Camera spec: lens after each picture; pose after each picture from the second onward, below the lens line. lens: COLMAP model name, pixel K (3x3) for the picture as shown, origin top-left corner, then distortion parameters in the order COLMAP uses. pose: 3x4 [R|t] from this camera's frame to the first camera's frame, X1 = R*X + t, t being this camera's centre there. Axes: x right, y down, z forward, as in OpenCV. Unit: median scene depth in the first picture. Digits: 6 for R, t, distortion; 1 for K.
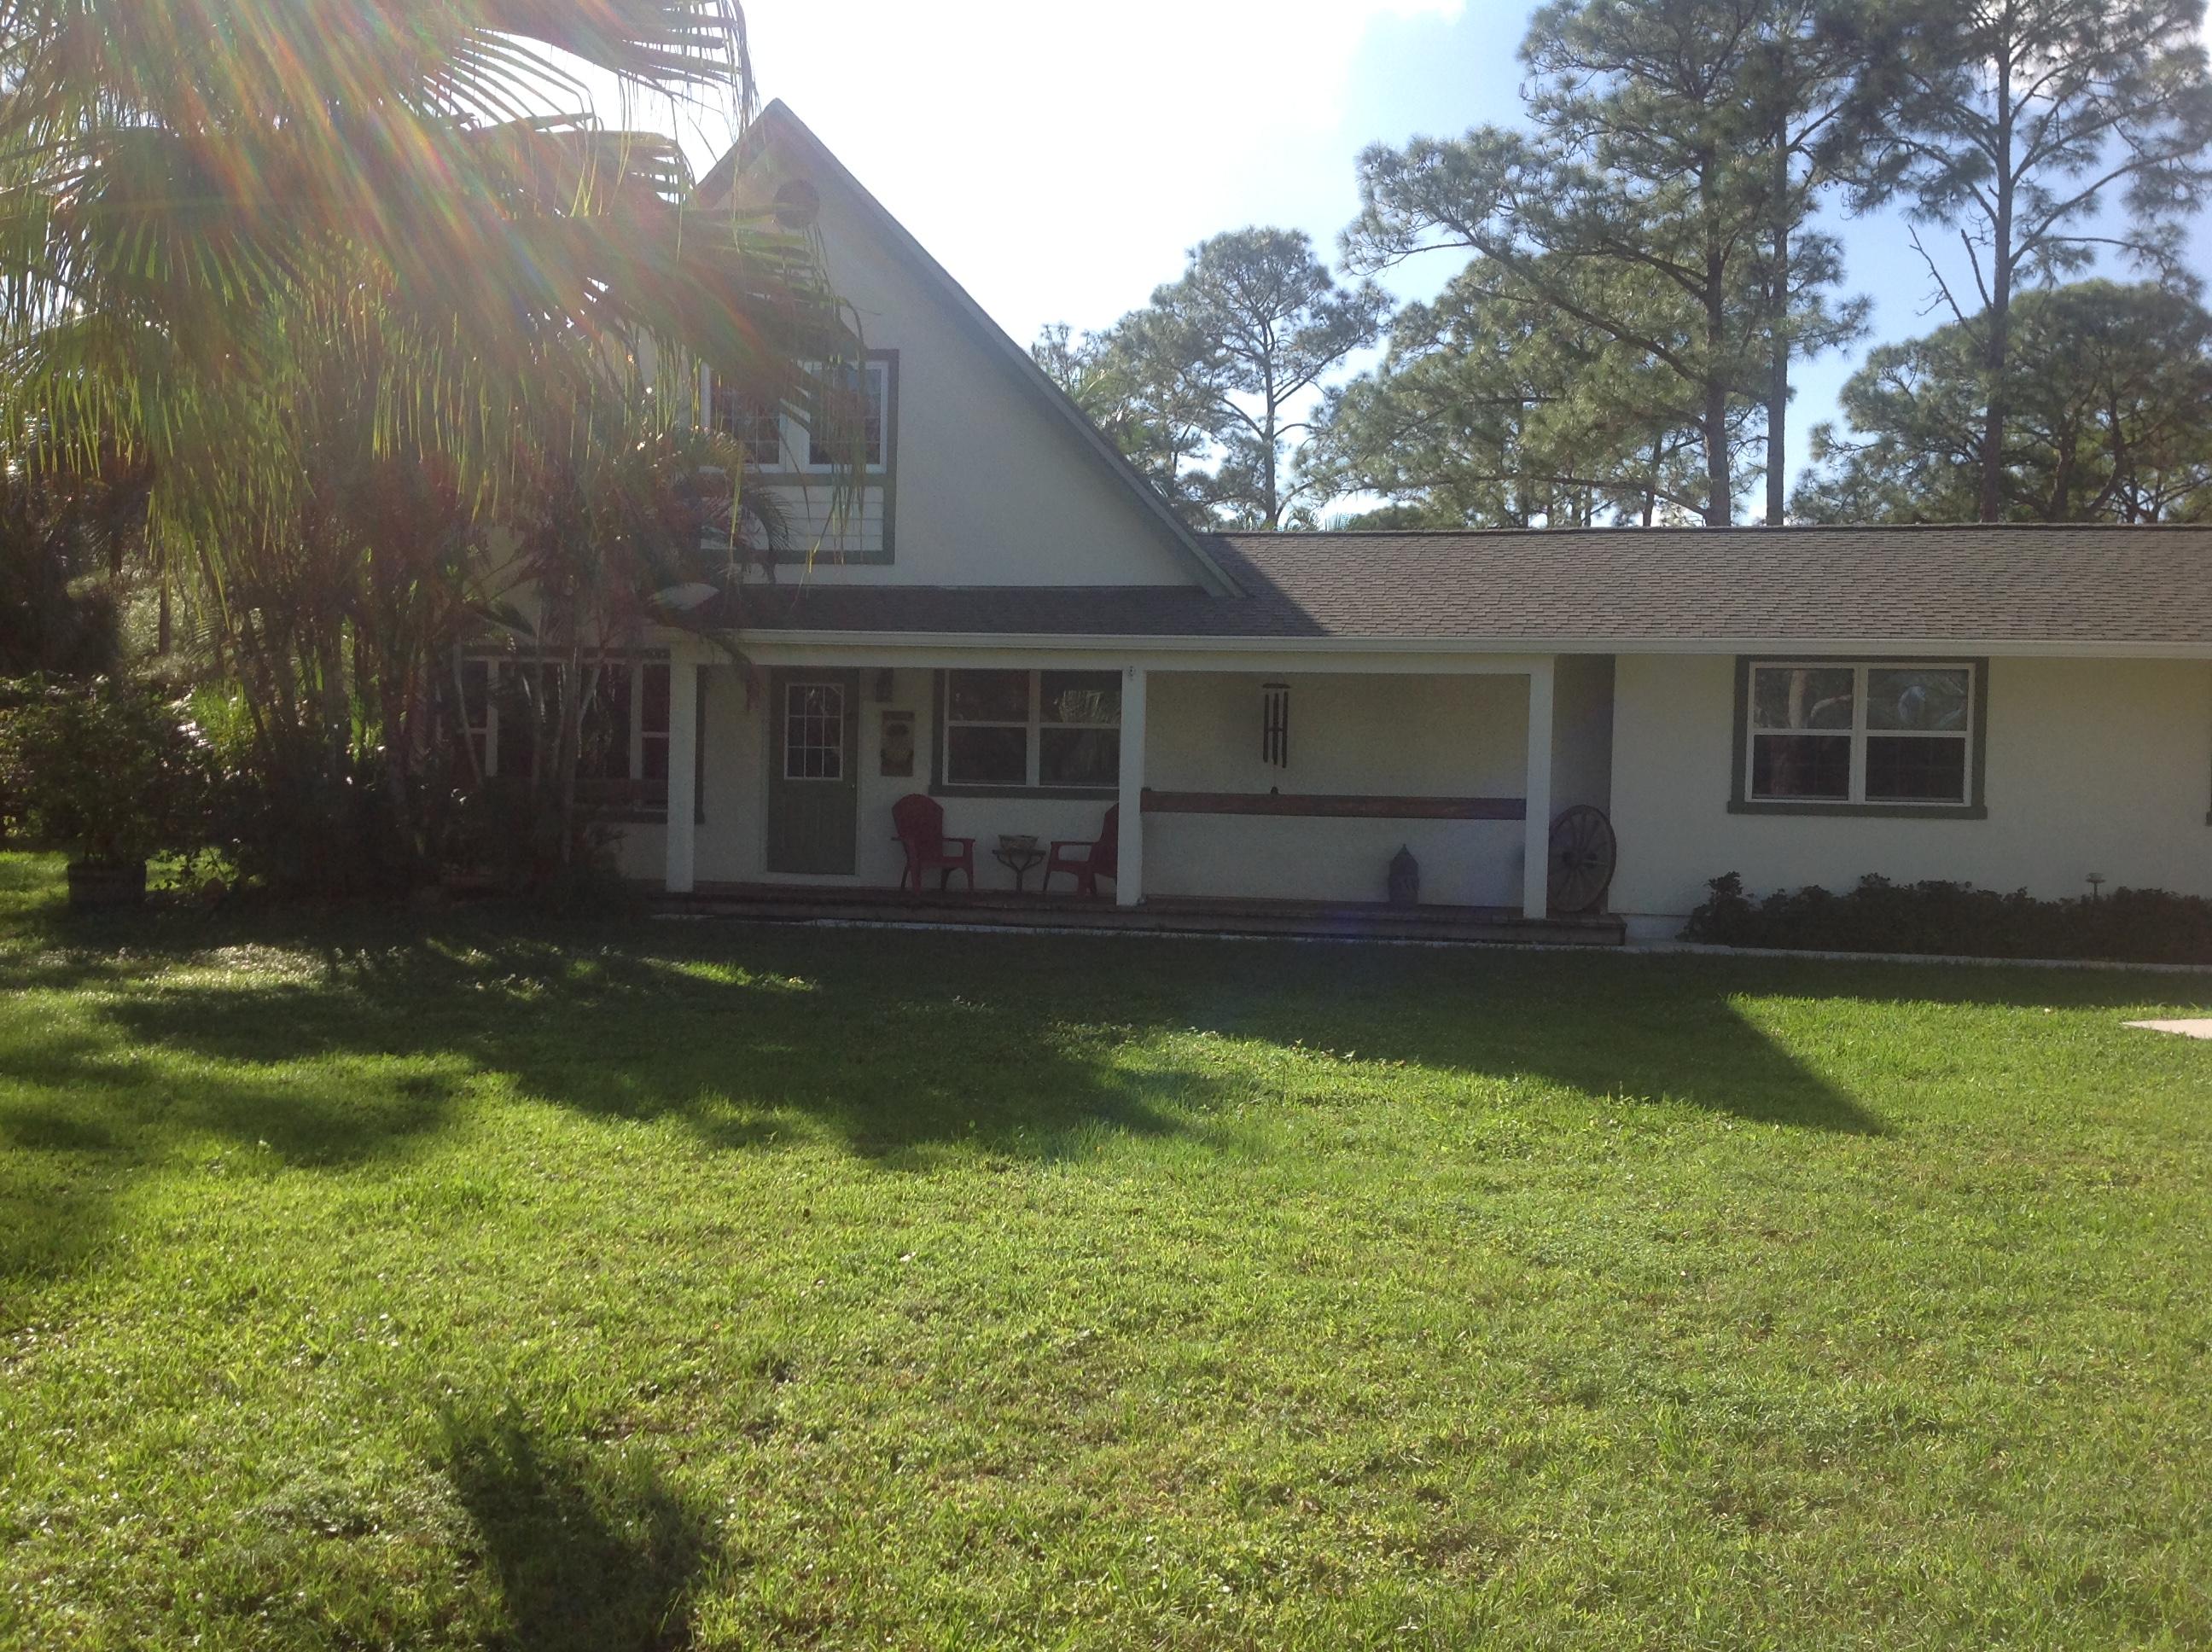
lens RADIAL K [[2086.0, 0, 1074.4], [0, 2086.0, 820.3], [0, 0, 1]] dist [0.029947, 0.000000]
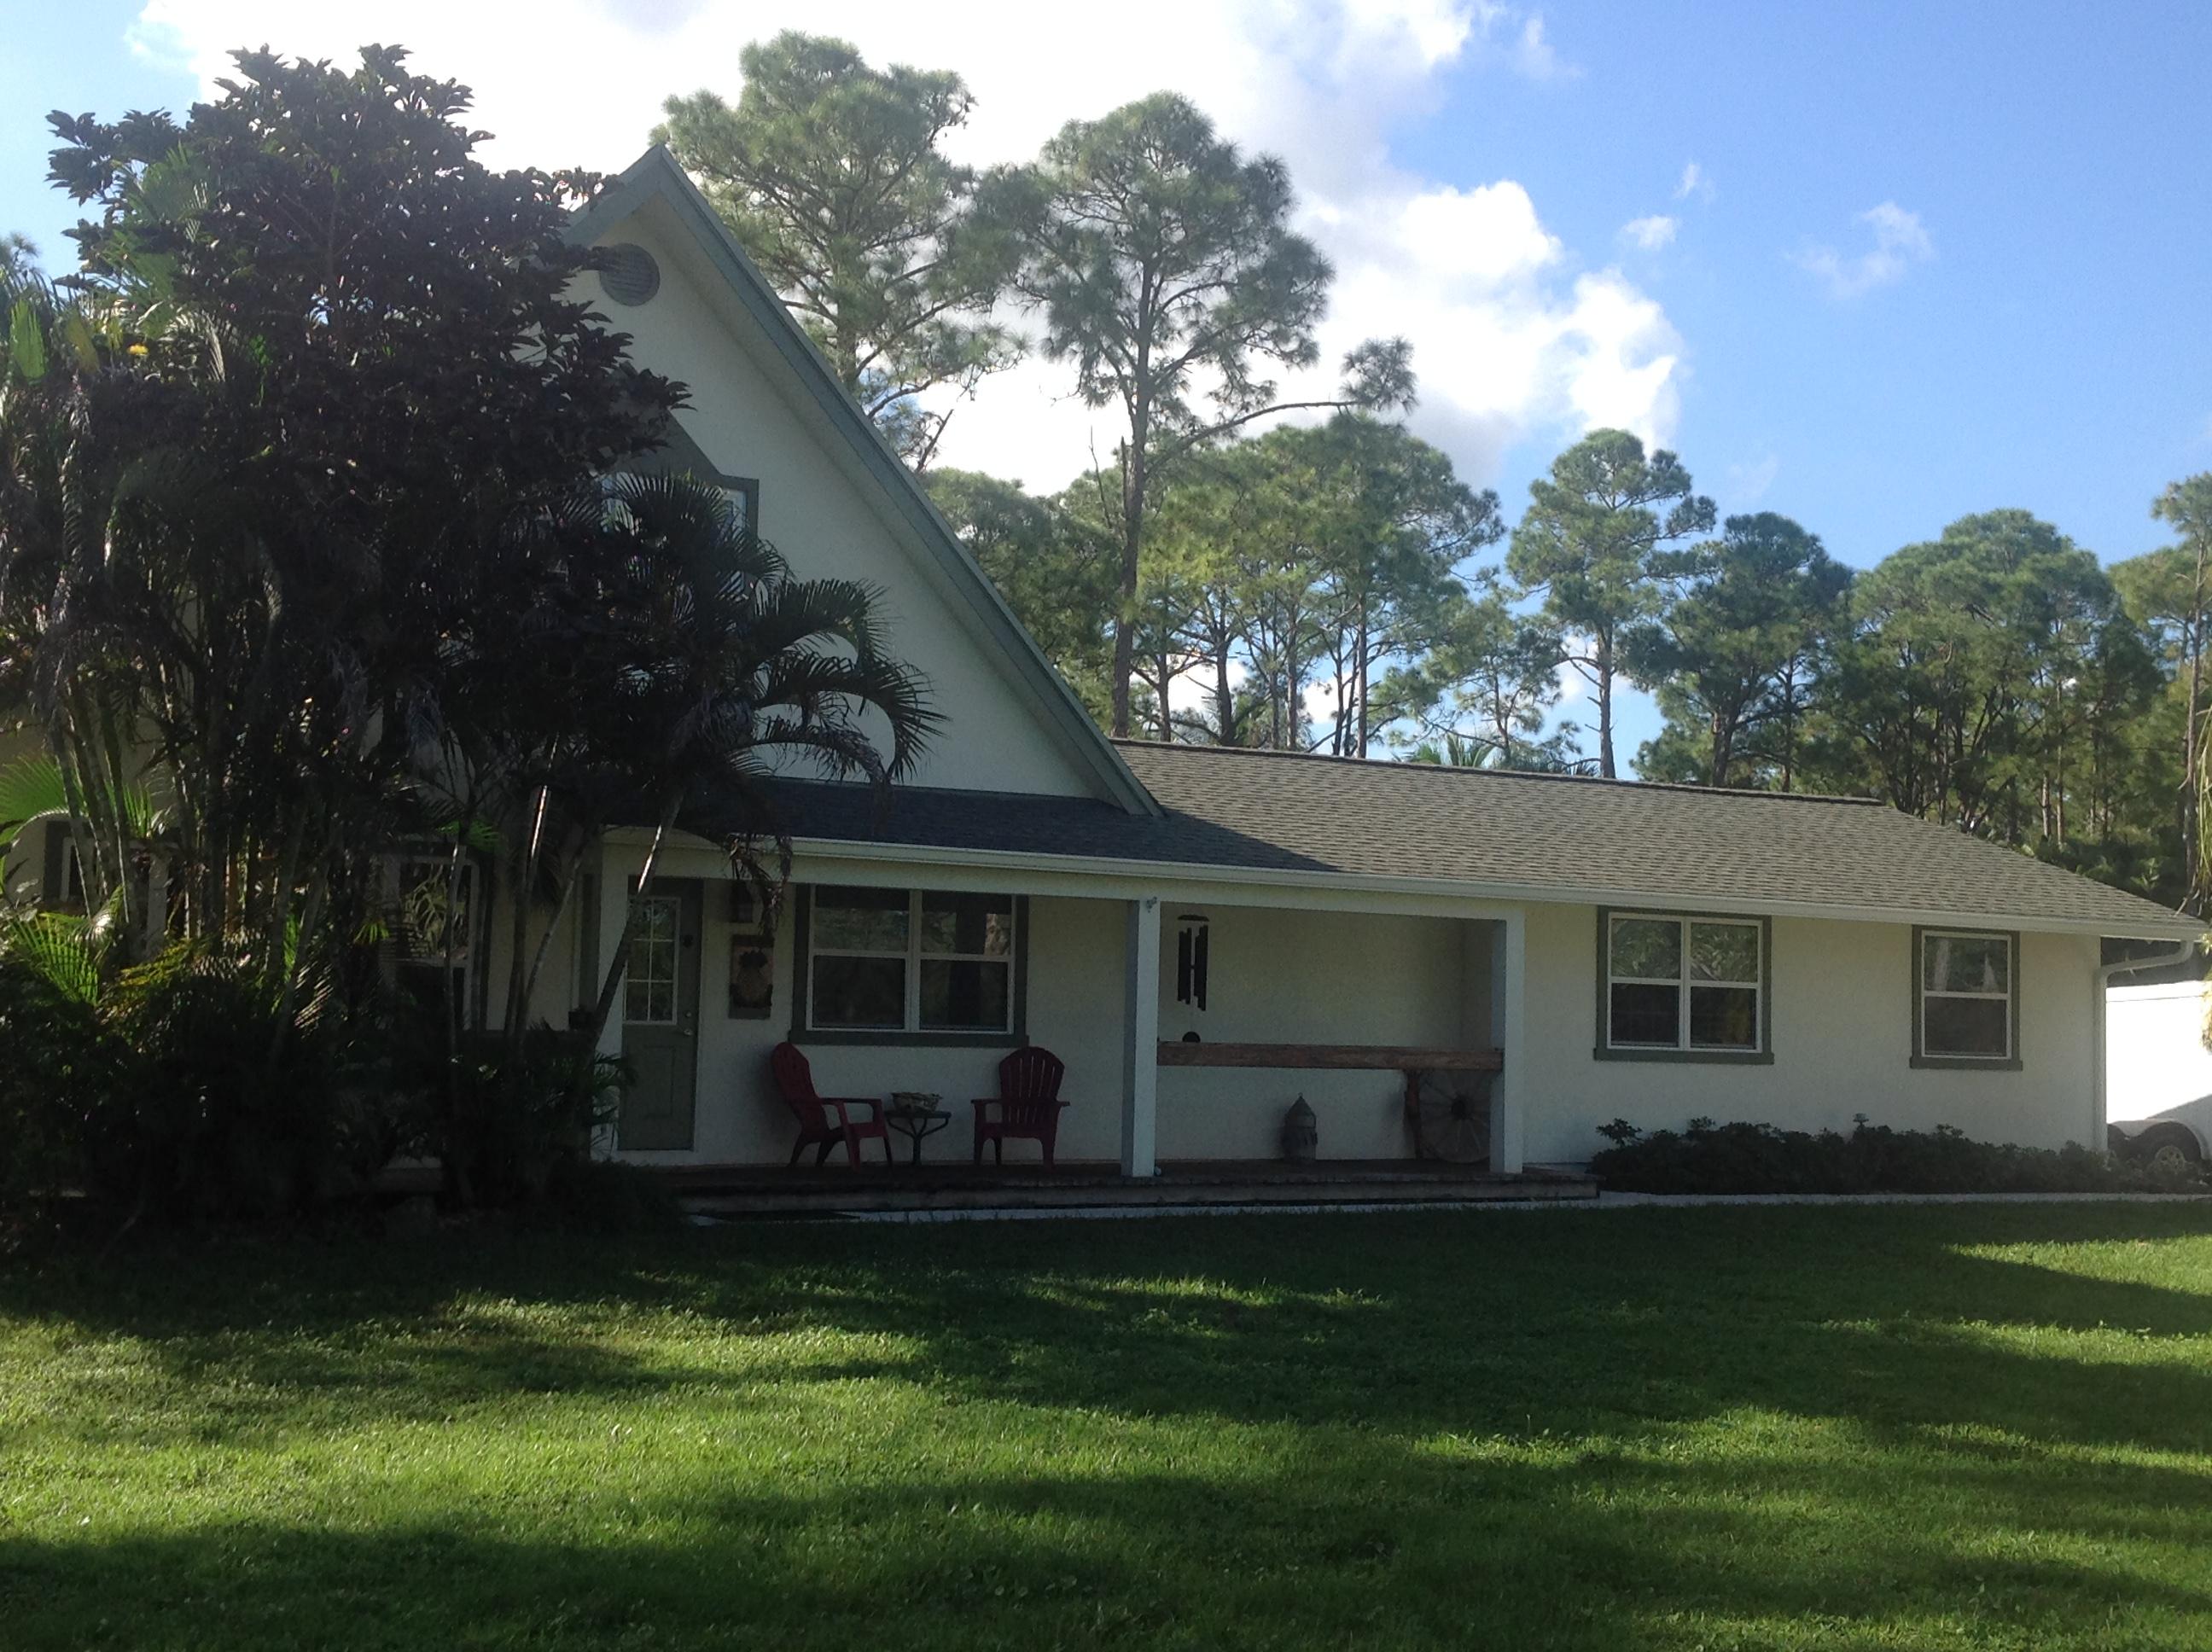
lens RADIAL K [[2613.5, 0, 1091.9], [0, 2613.5, 831.2], [0, 0, 1]] dist [0.125314, 0.000000]
pose [[0.754640, 0.046307, 0.654503, -0.675932], [0.003161, 0.997238, -0.074200, -0.019336], [-0.656132, 0.058063, 0.752409, 0.188172]]
